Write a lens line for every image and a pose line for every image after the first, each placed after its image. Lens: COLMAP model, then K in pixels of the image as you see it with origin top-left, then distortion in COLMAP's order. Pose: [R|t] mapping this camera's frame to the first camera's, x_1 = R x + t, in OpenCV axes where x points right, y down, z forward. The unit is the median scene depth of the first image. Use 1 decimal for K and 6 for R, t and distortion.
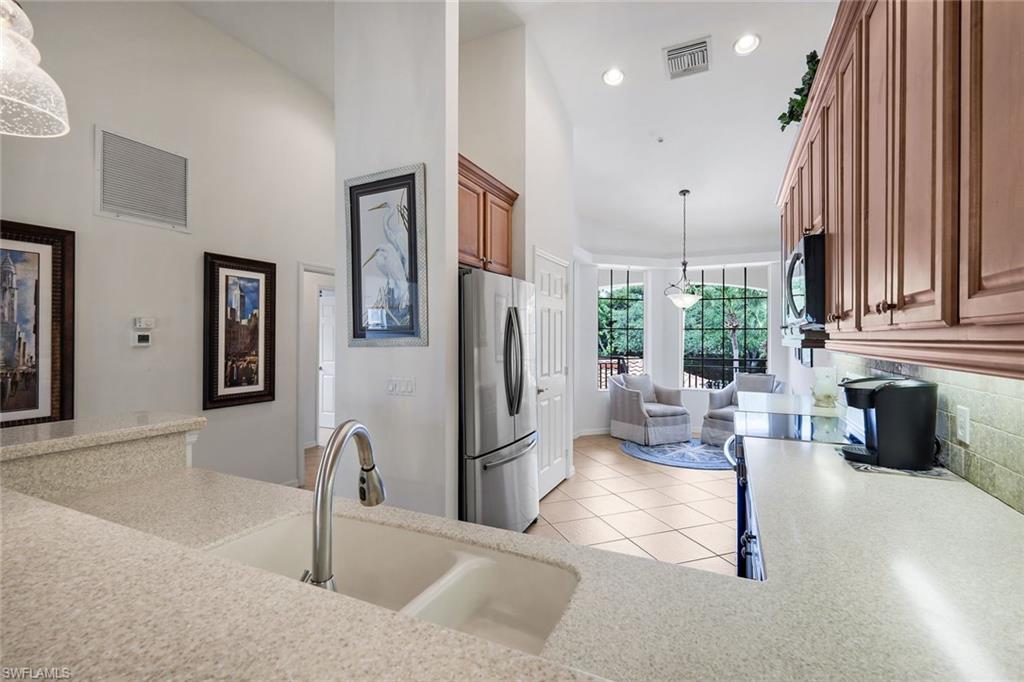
lens RADIAL K [[454.2, 0, 513.3], [0, 454.2, 339.5], [0, 0, 1]] dist [-0.002233, -0.000178]
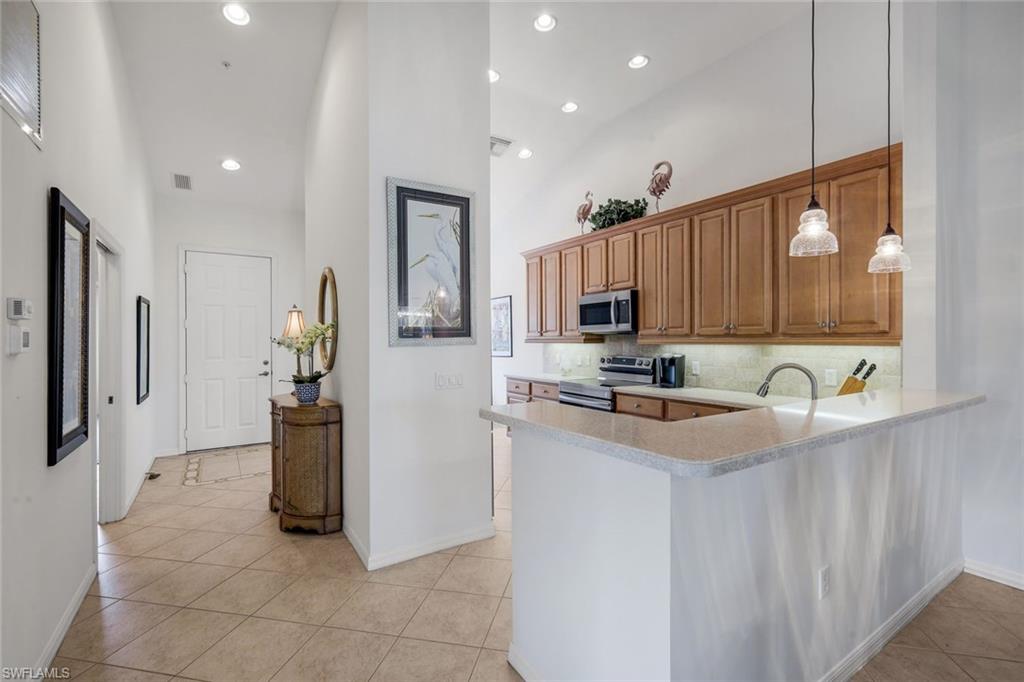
lens RADIAL K [[454.2, 0, 506.7], [0, 454.2, 339.5], [0, 0, 1]] dist [-0.002233, -0.000178]
pose [[0.538002, 0.004158, 0.842933, -1.130645], [0.002681, 0.999974, -0.006644, 0.008172], [-0.842939, 0.005834, 0.537977, 0.278177]]
